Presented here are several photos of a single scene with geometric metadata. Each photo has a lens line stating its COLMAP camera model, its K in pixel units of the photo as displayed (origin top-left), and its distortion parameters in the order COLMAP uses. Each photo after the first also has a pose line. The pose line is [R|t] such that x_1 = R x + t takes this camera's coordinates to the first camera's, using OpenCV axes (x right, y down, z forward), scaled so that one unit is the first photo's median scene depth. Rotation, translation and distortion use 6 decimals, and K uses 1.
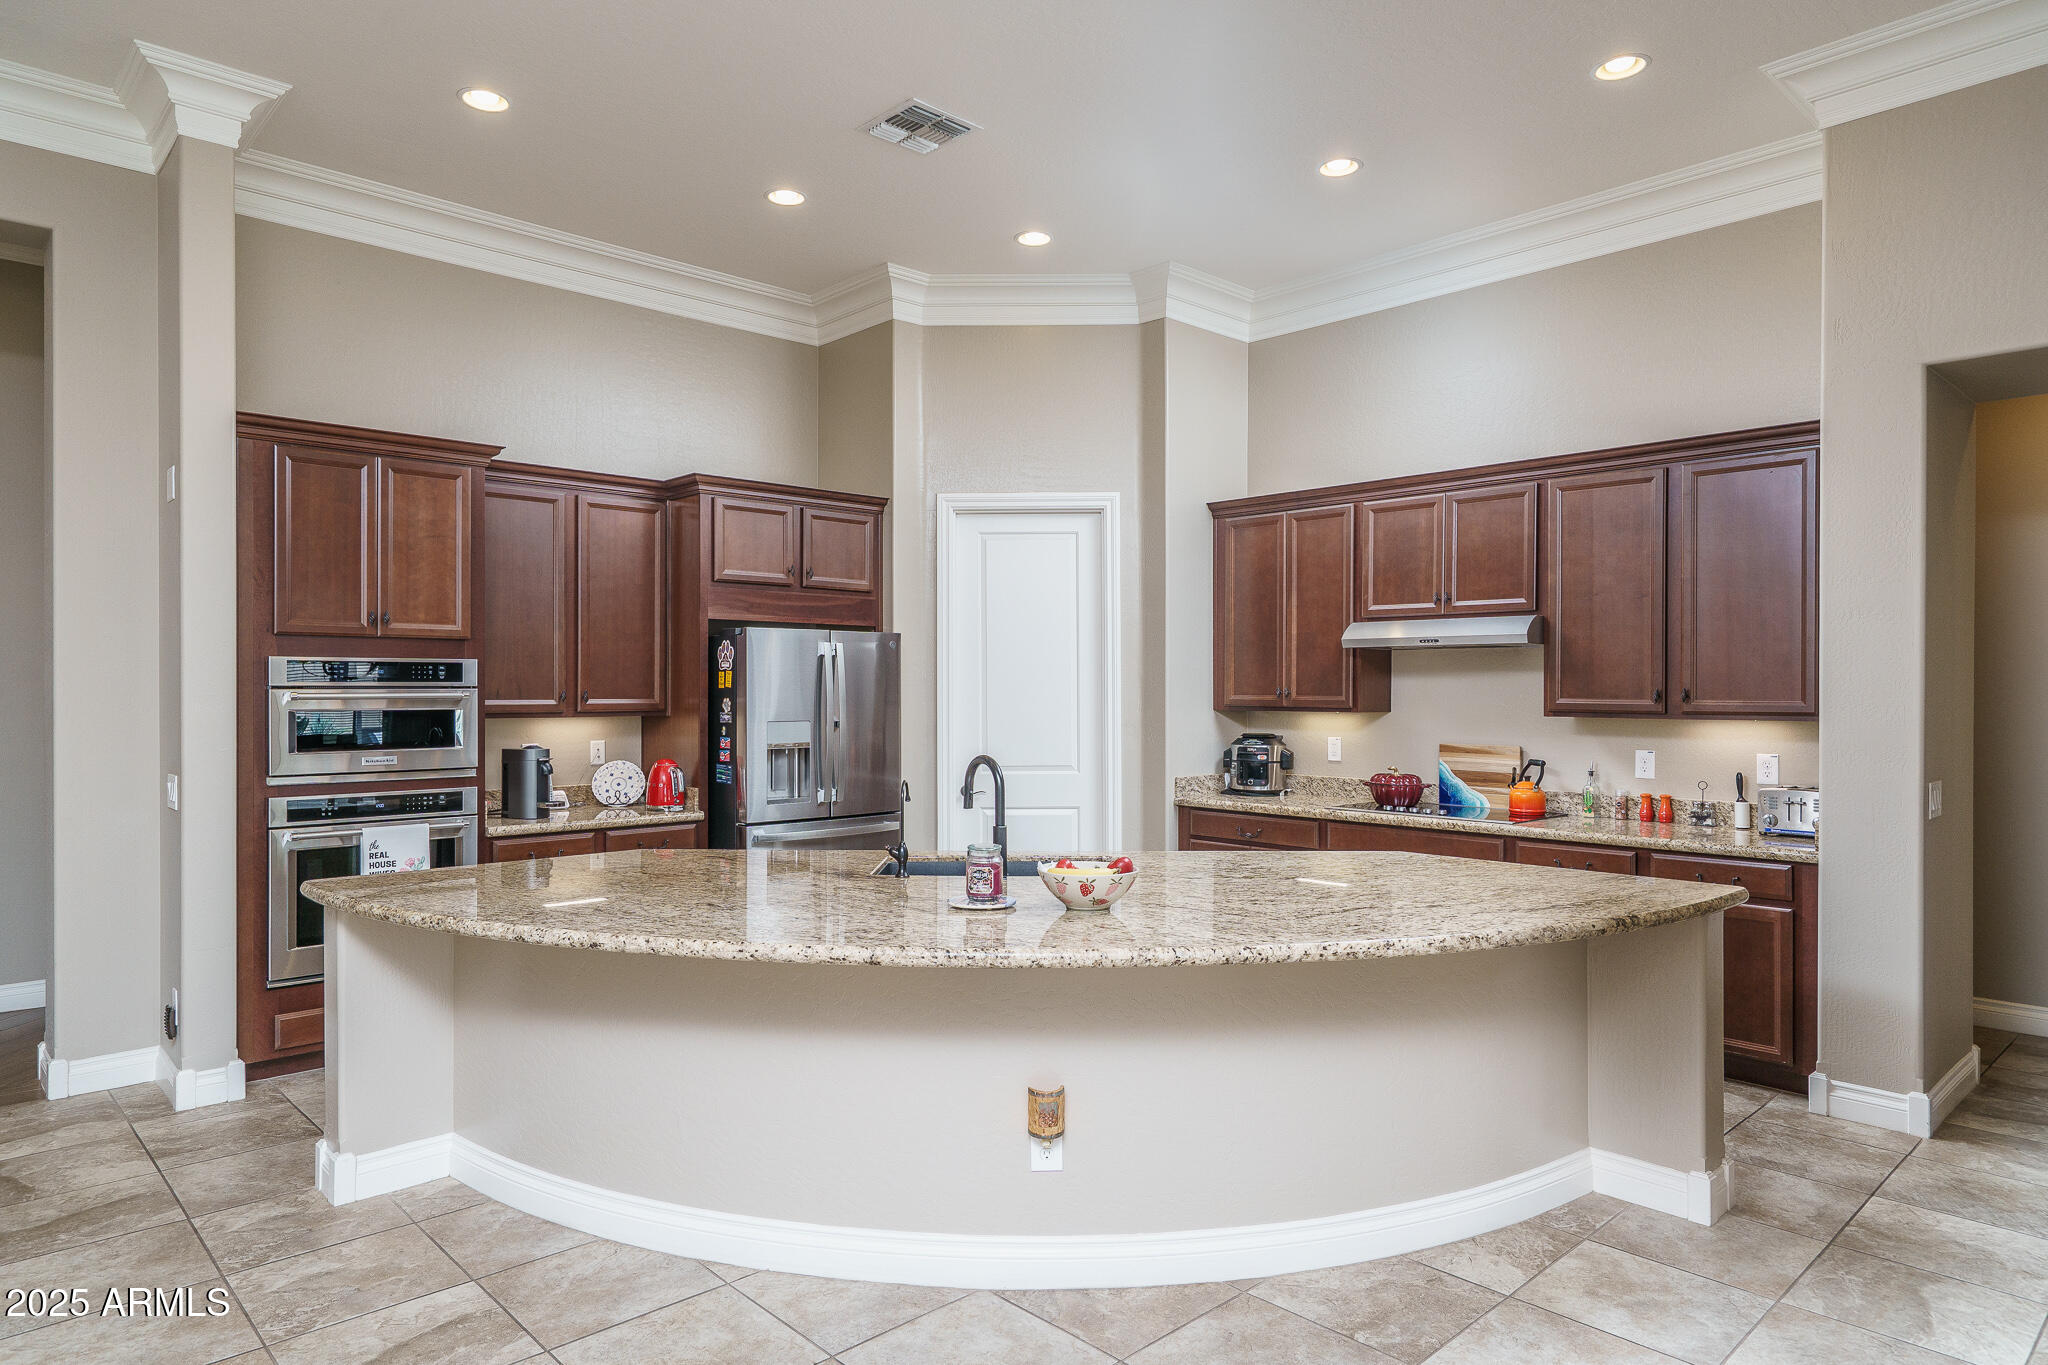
lens RADIAL K [[1225.2, 0, 1032.0], [0, 1225.2, 693.1], [0, 0, 1]] dist [-0.000938, -0.000479]
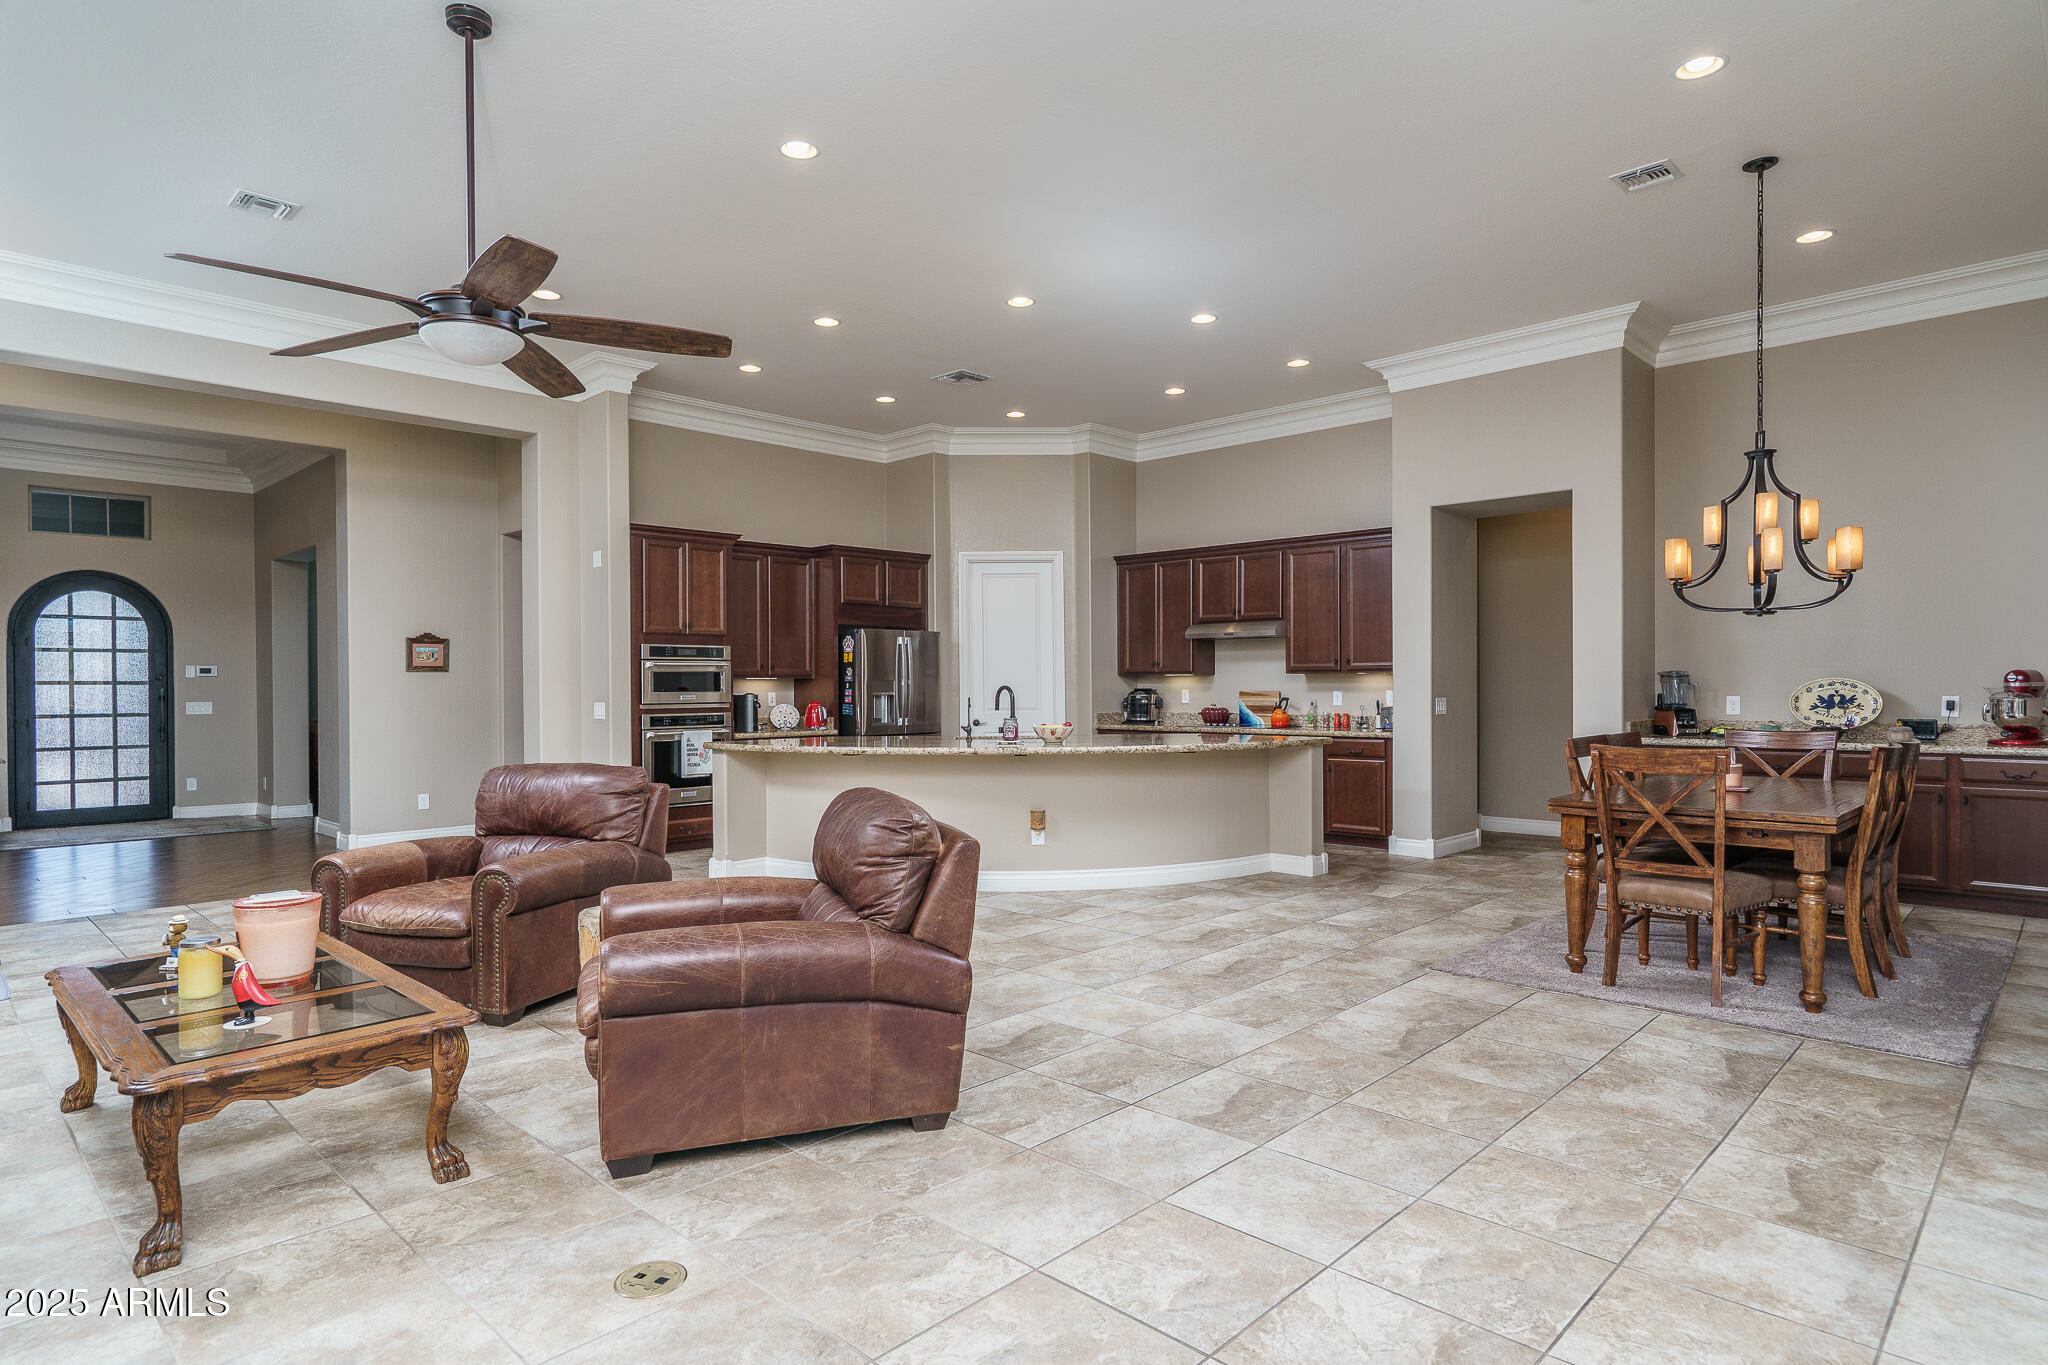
lens RADIAL K [[1107.4, 0, 1041.3], [0, 1107.4, 694.3], [0, 0, 1]] dist [0.008150, -0.000163]
pose [[0.998536, -0.006888, 0.053645, -0.054520], [0.006509, 0.999953, 0.007241, 0.034803], [-0.053692, -0.006881, 0.998534, -0.682014]]
